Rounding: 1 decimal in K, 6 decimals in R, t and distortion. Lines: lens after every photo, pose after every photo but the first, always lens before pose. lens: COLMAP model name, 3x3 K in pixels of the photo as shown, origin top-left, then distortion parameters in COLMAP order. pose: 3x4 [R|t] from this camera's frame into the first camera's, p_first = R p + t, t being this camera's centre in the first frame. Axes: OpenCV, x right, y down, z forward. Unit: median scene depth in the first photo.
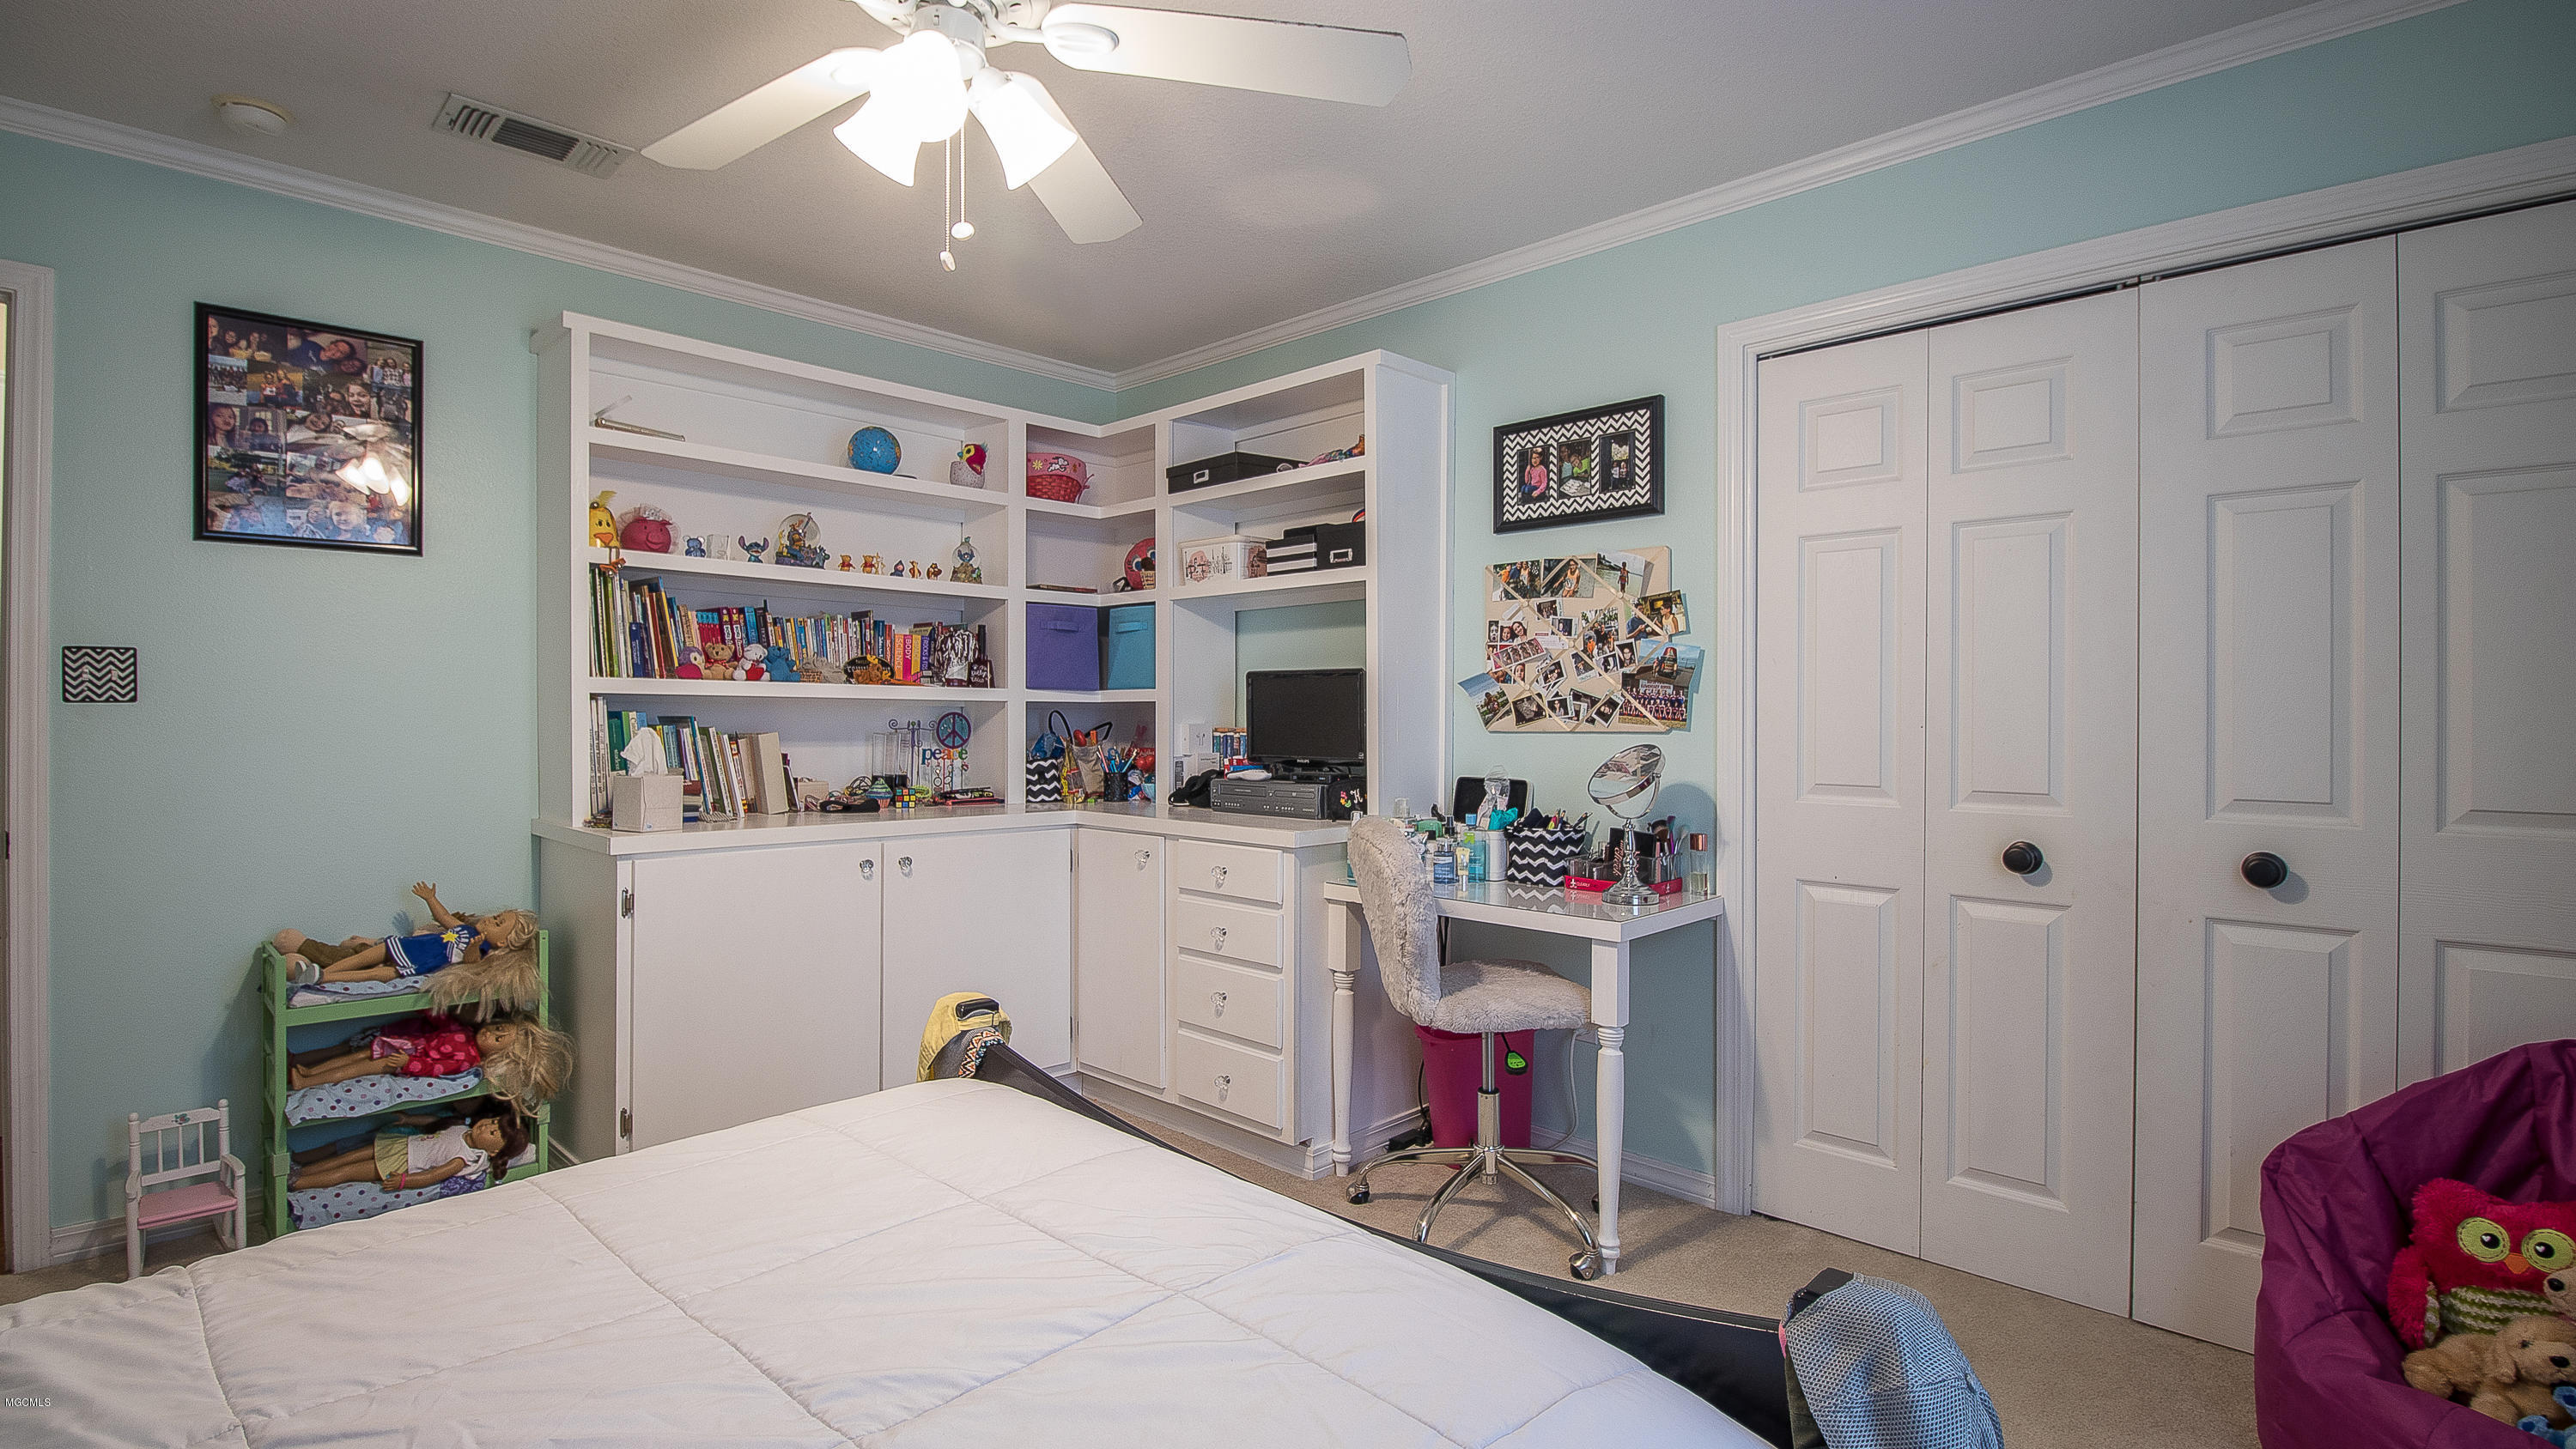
lens RADIAL K [[1217.4, 0, 1282.3], [0, 1217.4, 718.5], [0, 0, 1]] dist [-0.007973, -0.007424]
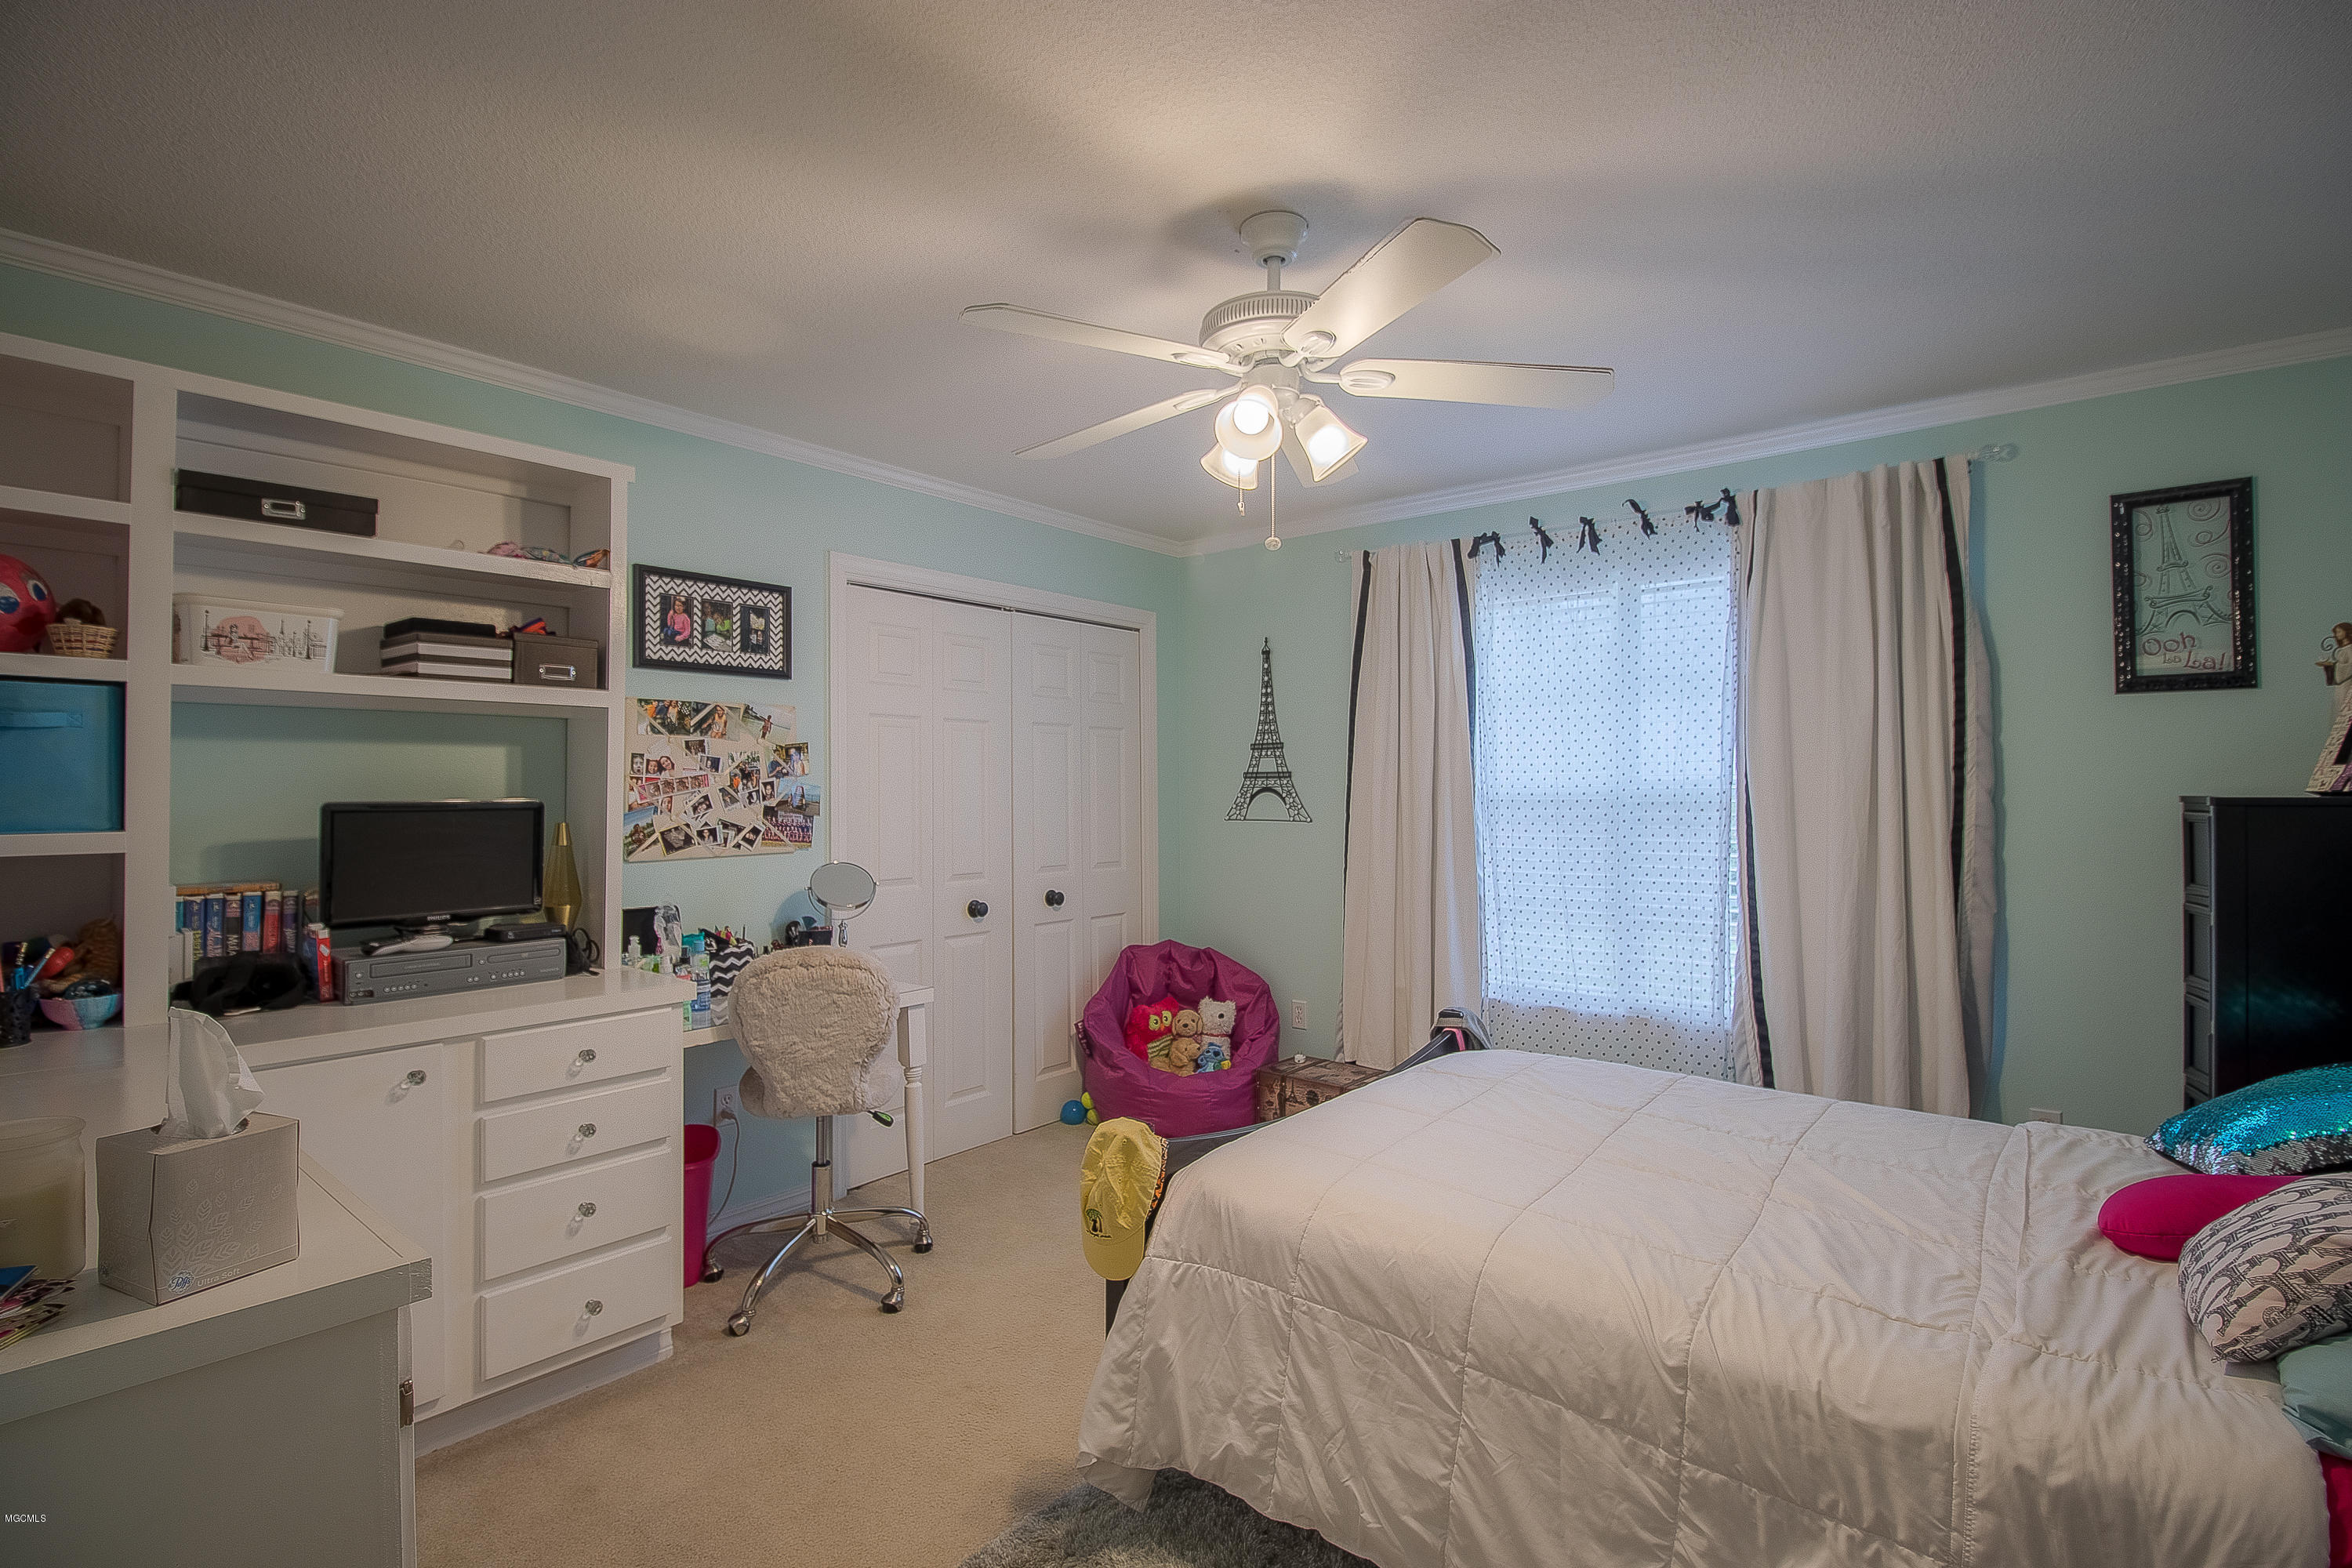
lens RADIAL K [[1096.0, 0, 1172.6], [0, 1096.0, 780.9], [0, 0, 1]] dist [-0.002593, -0.010002]
pose [[-0.090583, 0.004157, 0.995880, -0.824972], [0.004957, 0.999981, -0.003723, -0.054303], [-0.995877, 0.004599, -0.090602, 0.673727]]
